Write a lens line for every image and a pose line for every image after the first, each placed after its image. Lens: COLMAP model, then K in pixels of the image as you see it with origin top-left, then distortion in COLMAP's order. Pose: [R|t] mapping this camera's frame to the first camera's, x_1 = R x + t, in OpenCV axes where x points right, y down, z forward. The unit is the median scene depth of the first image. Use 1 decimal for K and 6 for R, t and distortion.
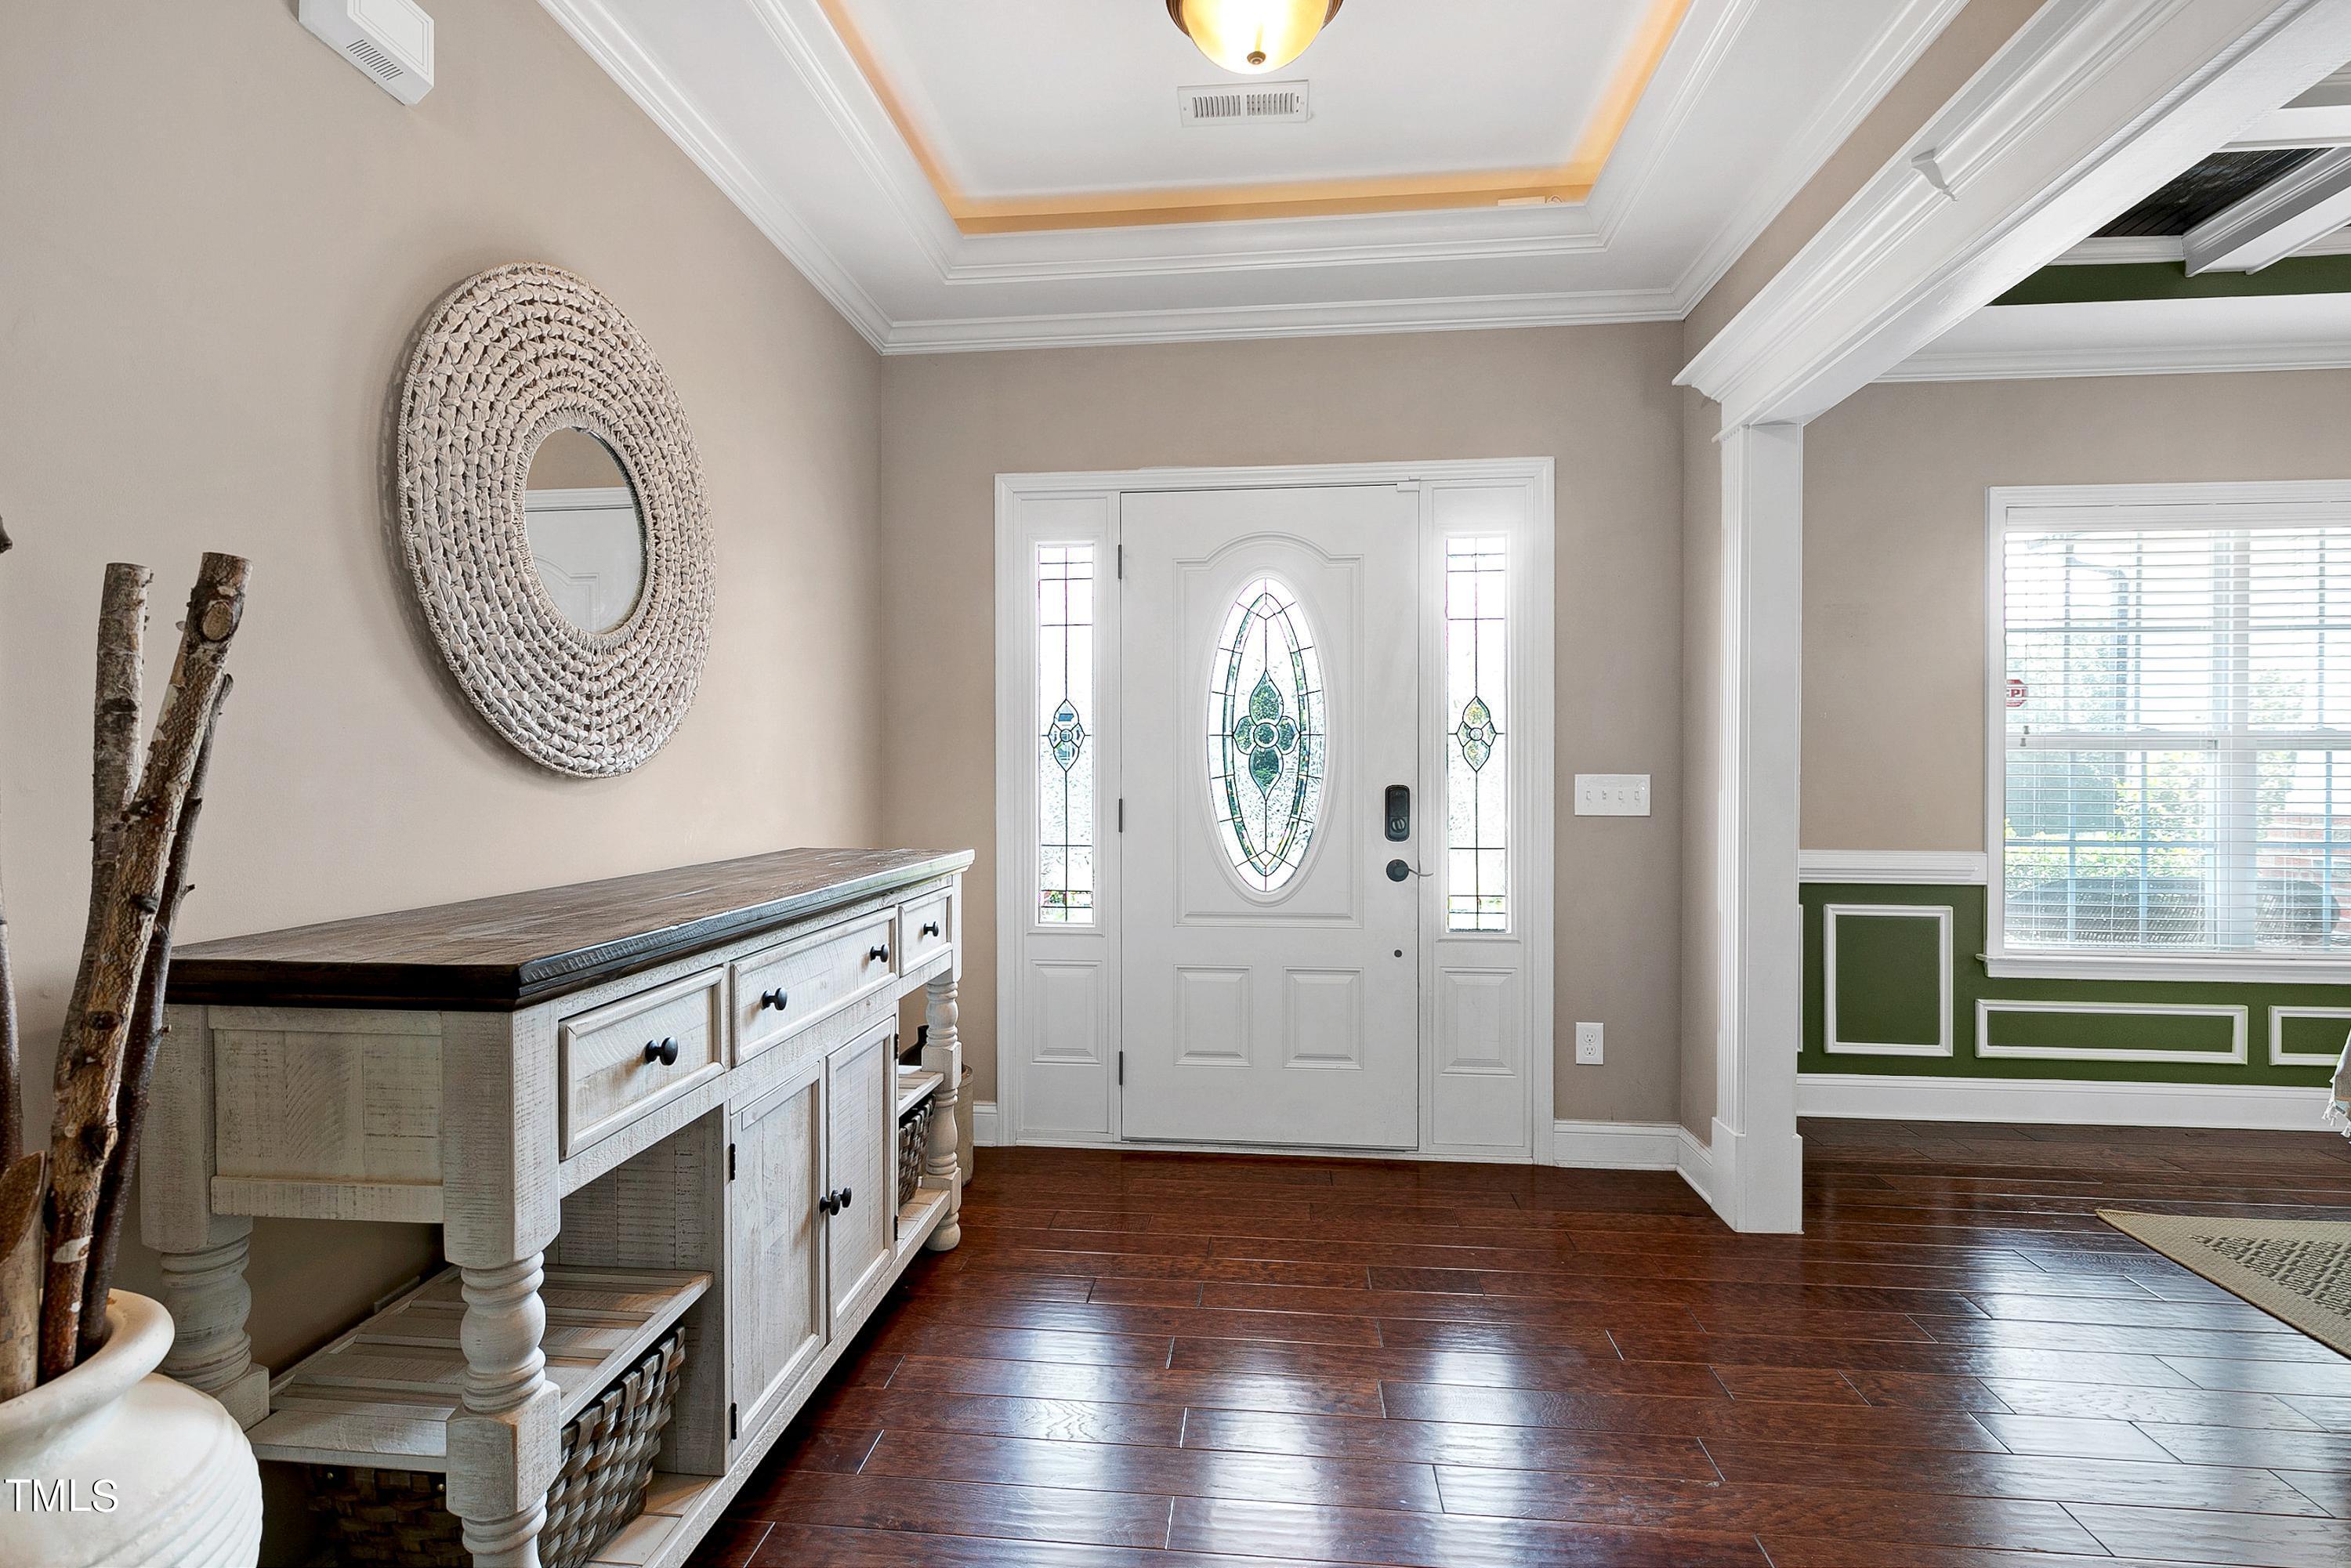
lens RADIAL K [[1141.7, 0, 1168.0], [0, 1141.7, 777.1], [0, 0, 1]] dist [-0.000497, 0.000063]
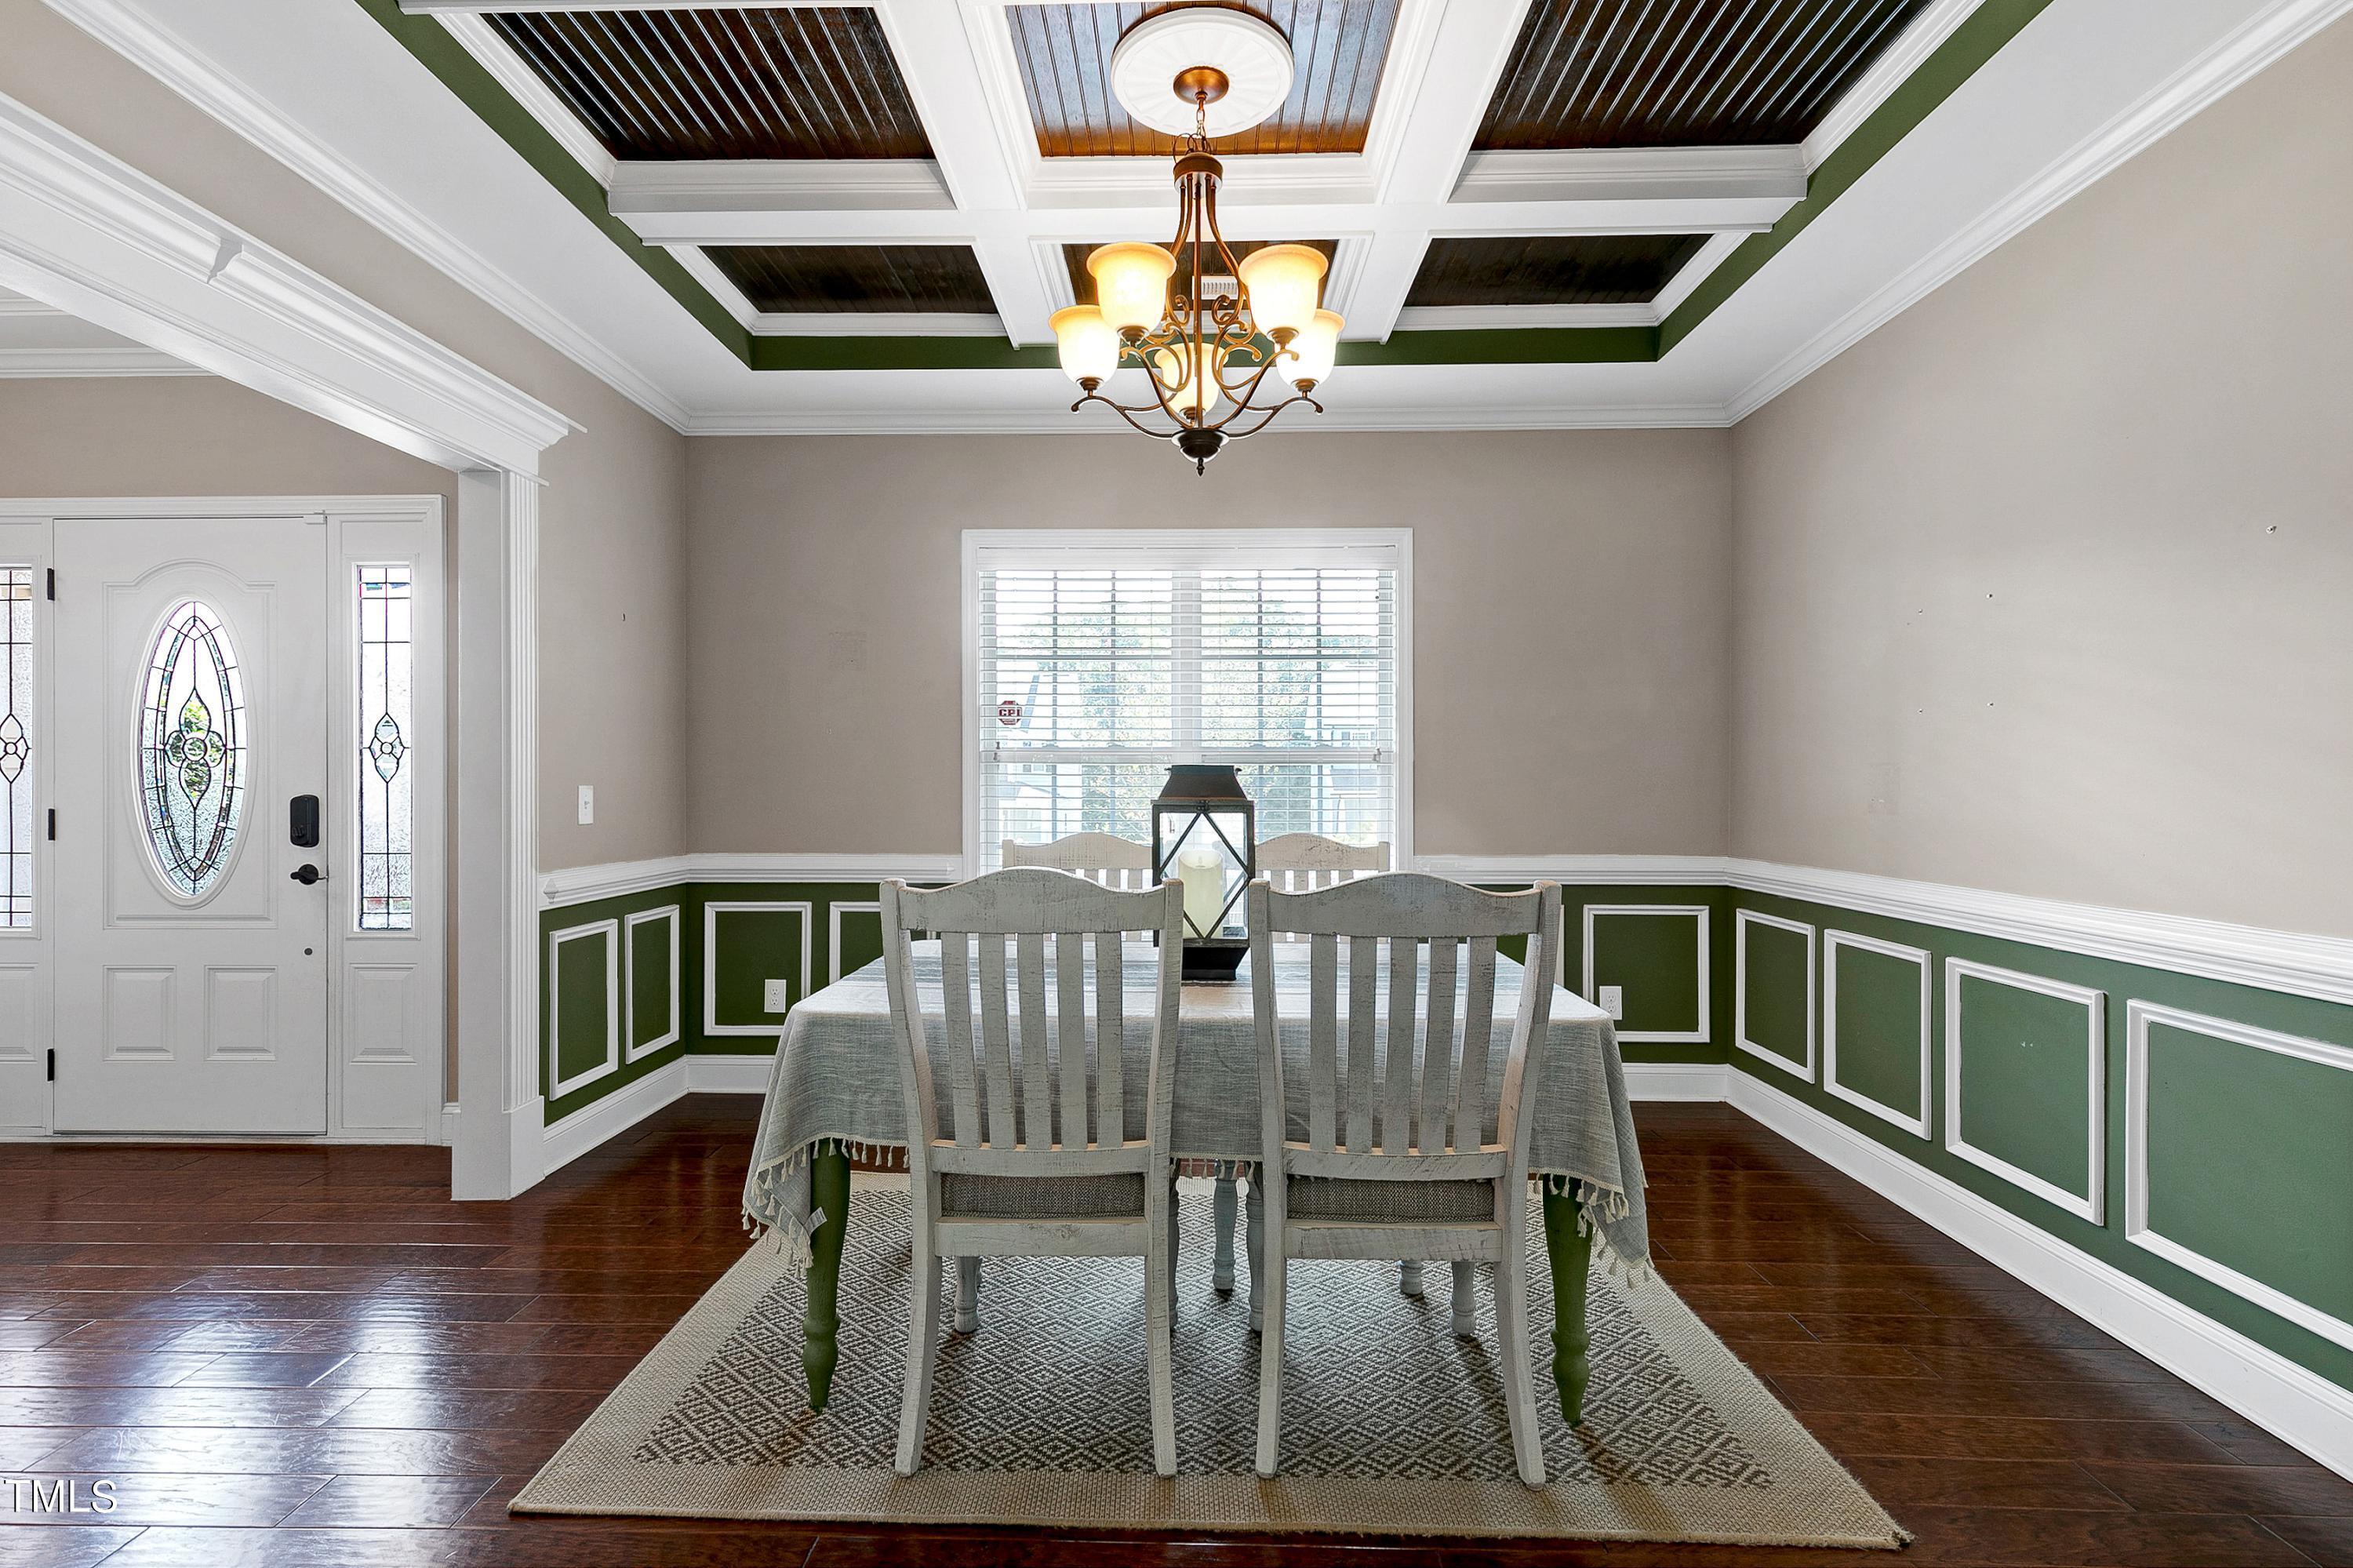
lens RADIAL K [[1082.2, 0, 1168.5], [0, 1082.2, 777.4], [0, 0, 1]] dist [0.008380, 0.000471]
pose [[0.996988, -0.000678, 0.077556, 0.923413], [0.001570, 0.999933, -0.011441, 0.002947], [-0.077543, 0.011528, 0.996922, -0.088635]]
